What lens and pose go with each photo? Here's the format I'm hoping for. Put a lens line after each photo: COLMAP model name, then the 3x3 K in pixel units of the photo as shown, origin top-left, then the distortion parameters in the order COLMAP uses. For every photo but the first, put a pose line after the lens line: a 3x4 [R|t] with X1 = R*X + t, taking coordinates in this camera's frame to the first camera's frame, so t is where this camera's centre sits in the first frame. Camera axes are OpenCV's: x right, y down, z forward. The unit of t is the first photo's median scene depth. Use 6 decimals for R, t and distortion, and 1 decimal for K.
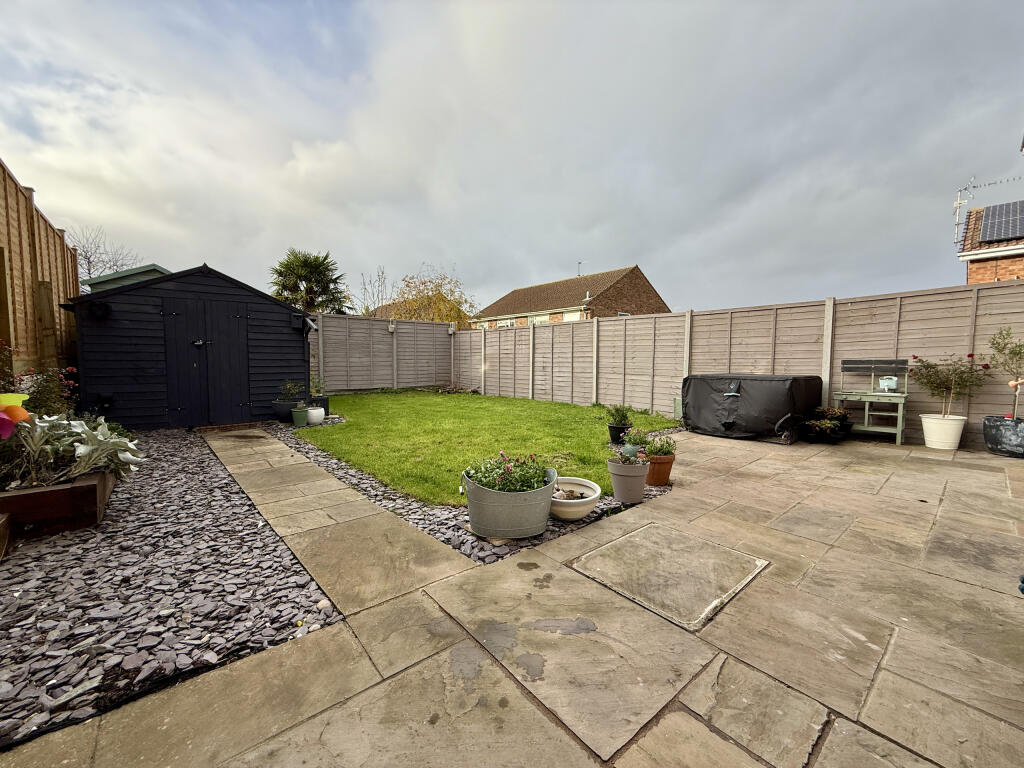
lens RADIAL K [[407.2, 0, 509.1], [0, 407.2, 385.1], [0, 0, 1]] dist [0.000043, 0.000225]
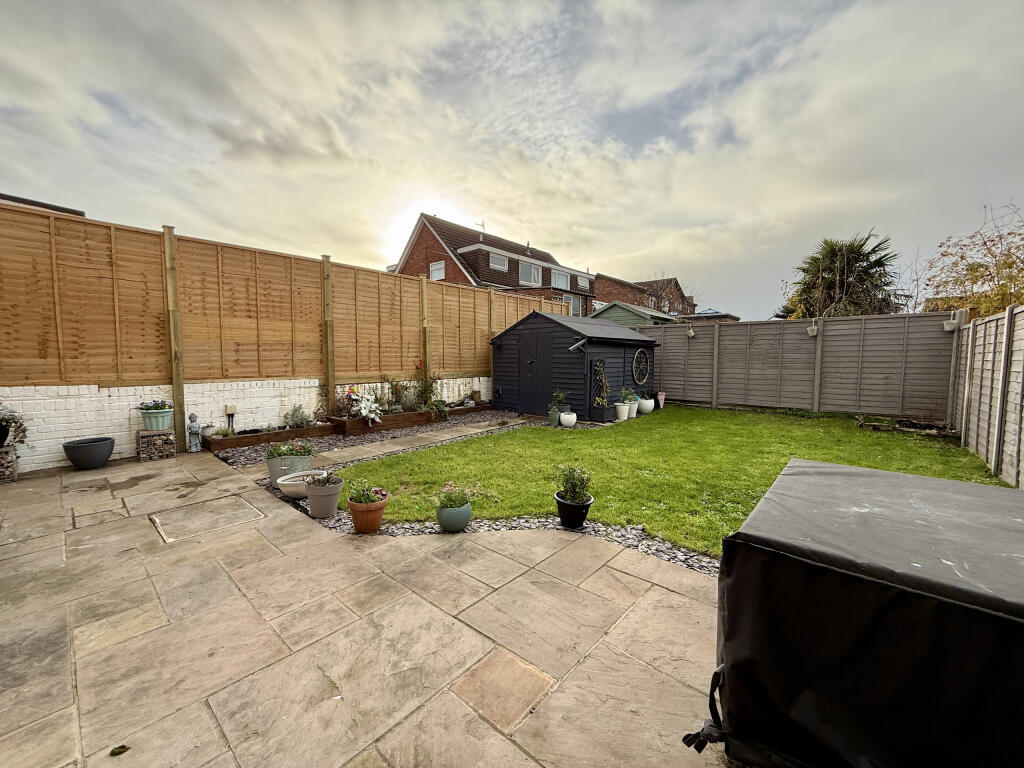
lens RADIAL K [[407.2, 0, 509.1], [0, 407.2, 385.1], [0, 0, 1]] dist [0.000043, 0.000225]
pose [[0.142480, 0.067058, -0.987523, 1.927062], [-0.064269, 0.996224, 0.058376, -0.242704], [0.987709, 0.055149, 0.146252, 1.719342]]
